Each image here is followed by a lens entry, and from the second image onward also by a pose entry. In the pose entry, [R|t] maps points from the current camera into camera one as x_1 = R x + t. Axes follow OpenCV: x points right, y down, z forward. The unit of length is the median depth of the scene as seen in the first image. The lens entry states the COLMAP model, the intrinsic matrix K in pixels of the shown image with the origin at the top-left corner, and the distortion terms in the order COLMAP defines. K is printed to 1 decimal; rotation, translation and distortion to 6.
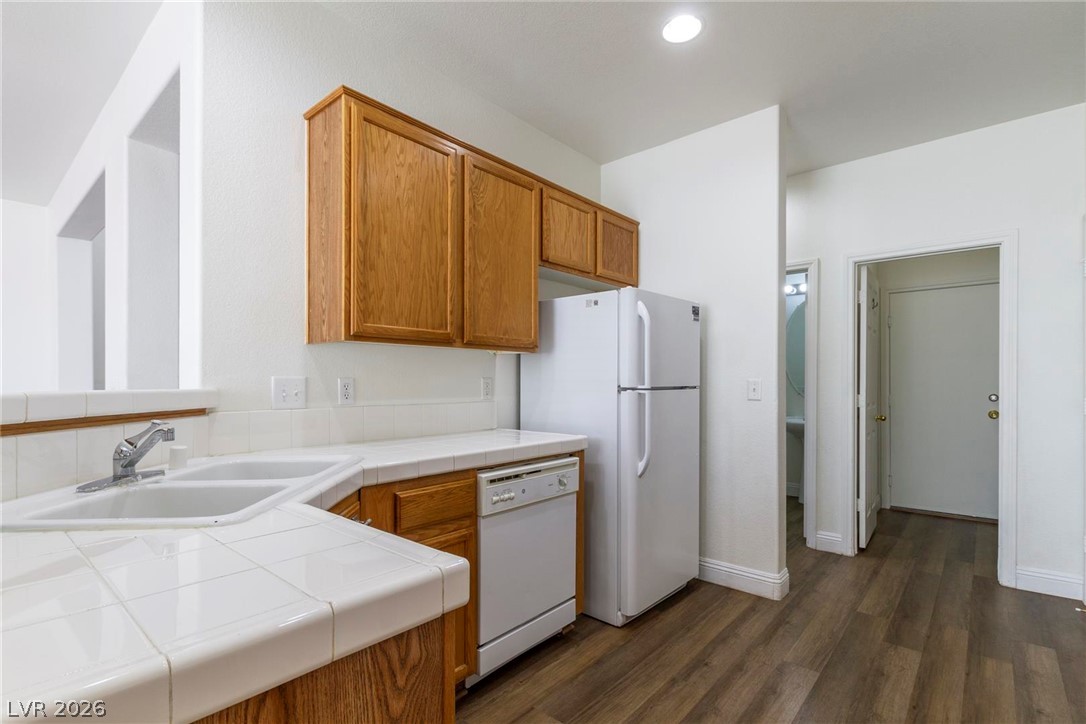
lens RADIAL K [[512.3, 0, 542.2], [0, 512.3, 383.2], [0, 0, 1]] dist [0.000180, -0.000271]
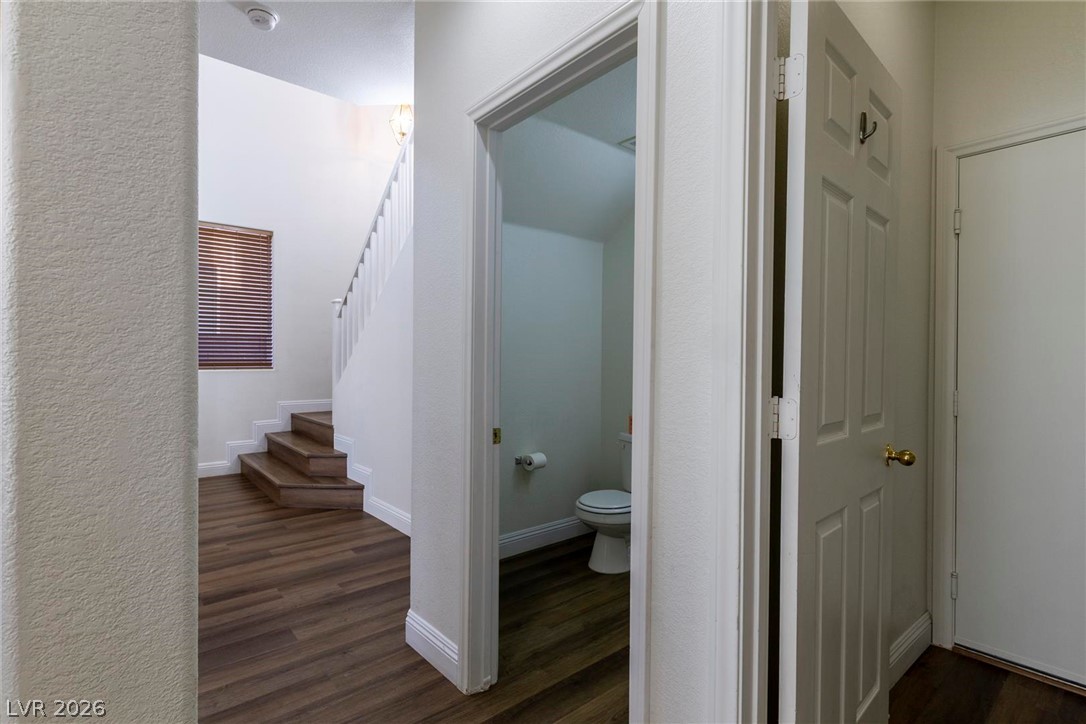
lens RADIAL K [[516.3, 0, 529.2], [0, 516.3, 363.1], [0, 0, 1]] dist [0.000089, -0.000136]
pose [[0.986803, 0.006713, -0.161786, 0.718454], [-0.006870, 0.999976, -0.000407, 0.004199], [0.161779, 0.001513, 0.986826, 0.927972]]
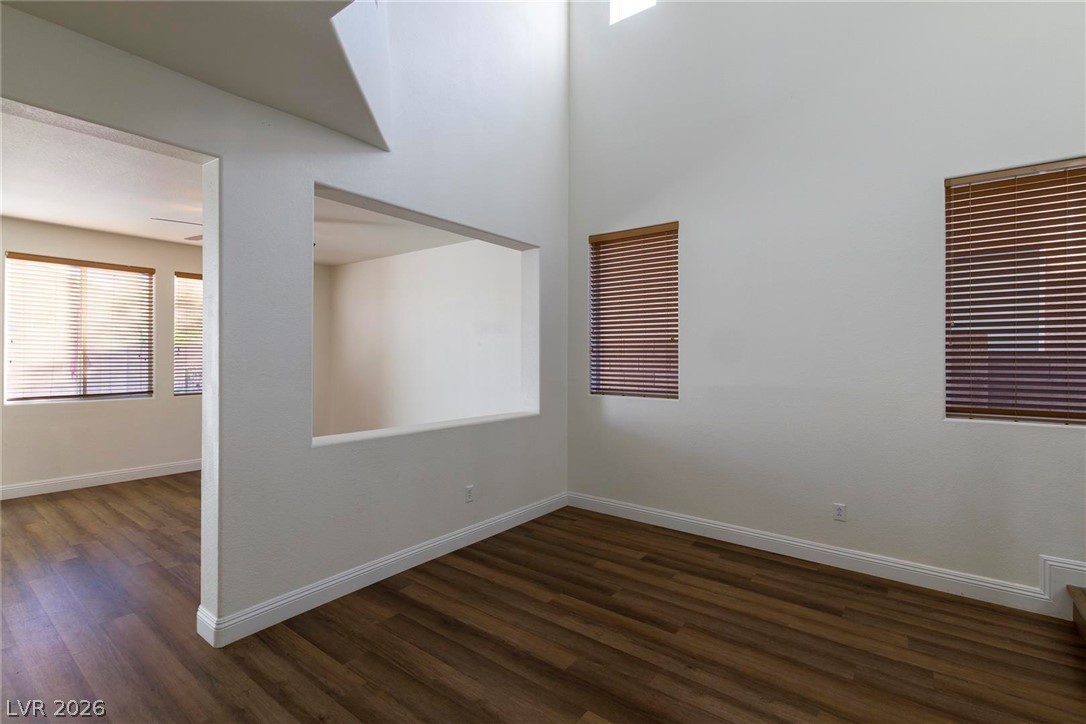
lens RADIAL K [[500.5, 0, 542.2], [0, 500.5, 352.8], [0, 0, 1]] dist [0.001489, -0.000506]
pose [[0.062397, -0.002624, -0.998048, 0.246224], [-0.011048, 0.999933, -0.003320, -0.100389], [0.997990, 0.011233, 0.062364, 1.578747]]
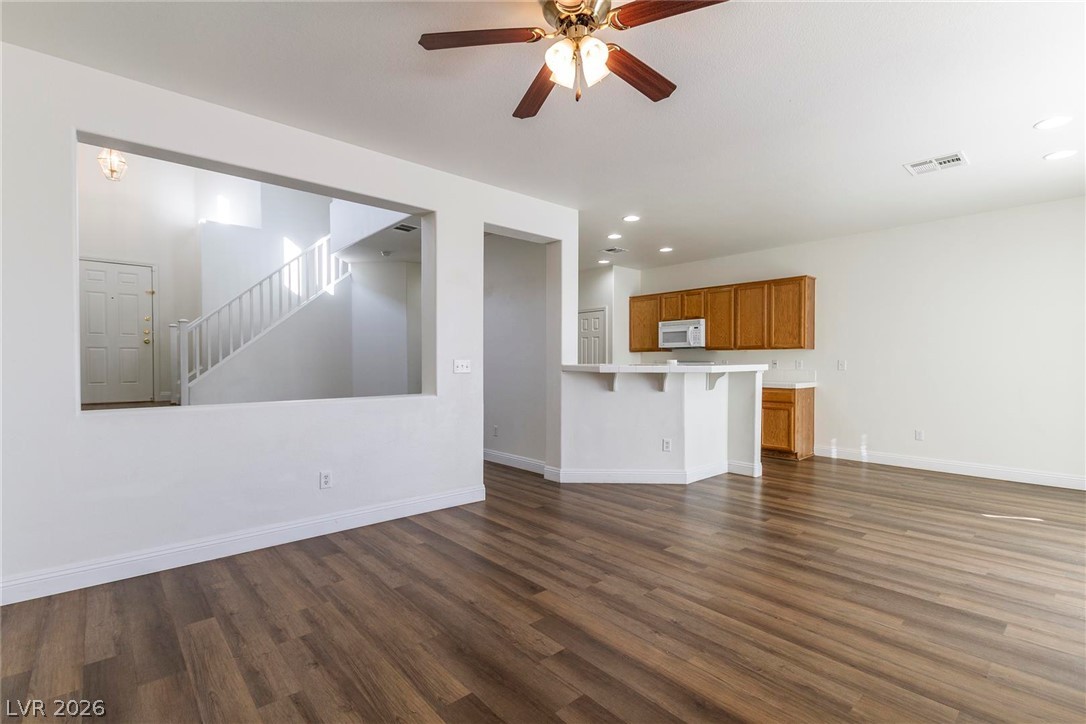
lens RADIAL K [[502.2, 0, 546.6], [0, 502.2, 371.1], [0, 0, 1]] dist [0.006380, -0.005882]
pose [[0.122822, -0.018345, 0.992259, -2.405338], [0.005918, 0.999825, 0.017753, 0.001452], [-0.992411, 0.003692, 0.122909, 0.558296]]
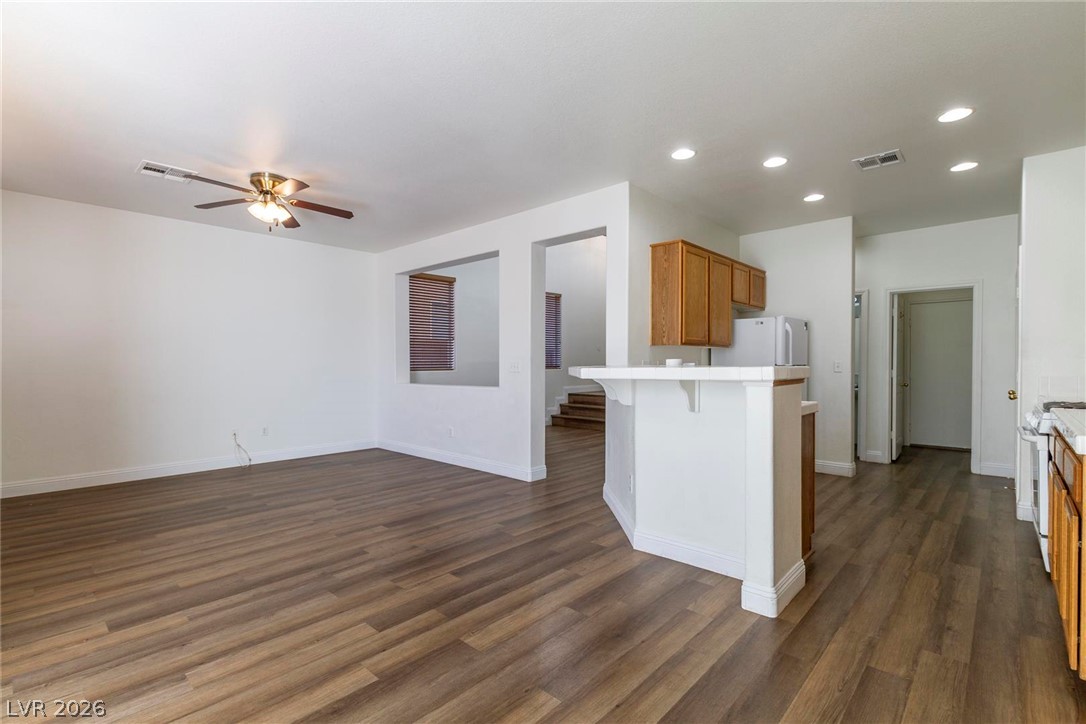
lens RADIAL K [[502.2, 0, 546.6], [0, 502.2, 371.1], [0, 0, 1]] dist [0.006380, -0.005882]
pose [[0.999689, -0.000870, -0.024912, -0.675304], [0.001167, 0.999928, 0.011913, 0.006101], [0.024900, -0.011938, 0.999619, -0.966410]]
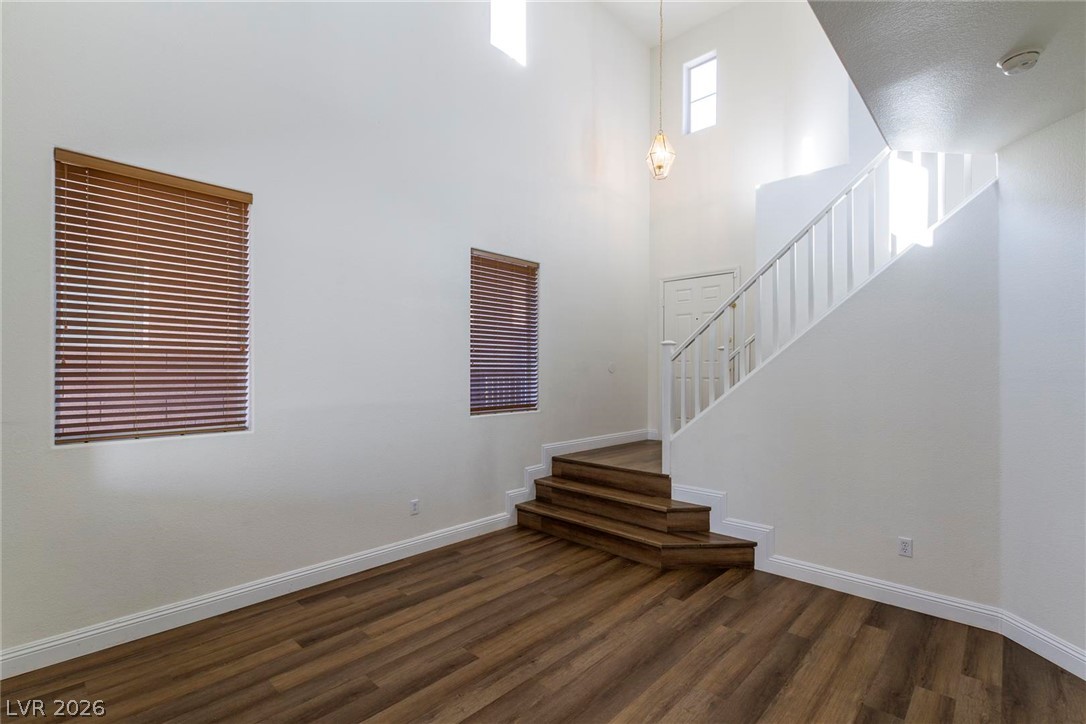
lens RADIAL K [[495.5, 0, 544.9], [0, 495.5, 370.9], [0, 0, 1]] dist [0.001685, -0.000615]
pose [[0.999507, 0.003734, -0.031159, -0.573530], [-0.004023, 0.999949, -0.009230, -0.097737], [0.031123, 0.009351, 0.999472, 0.947776]]
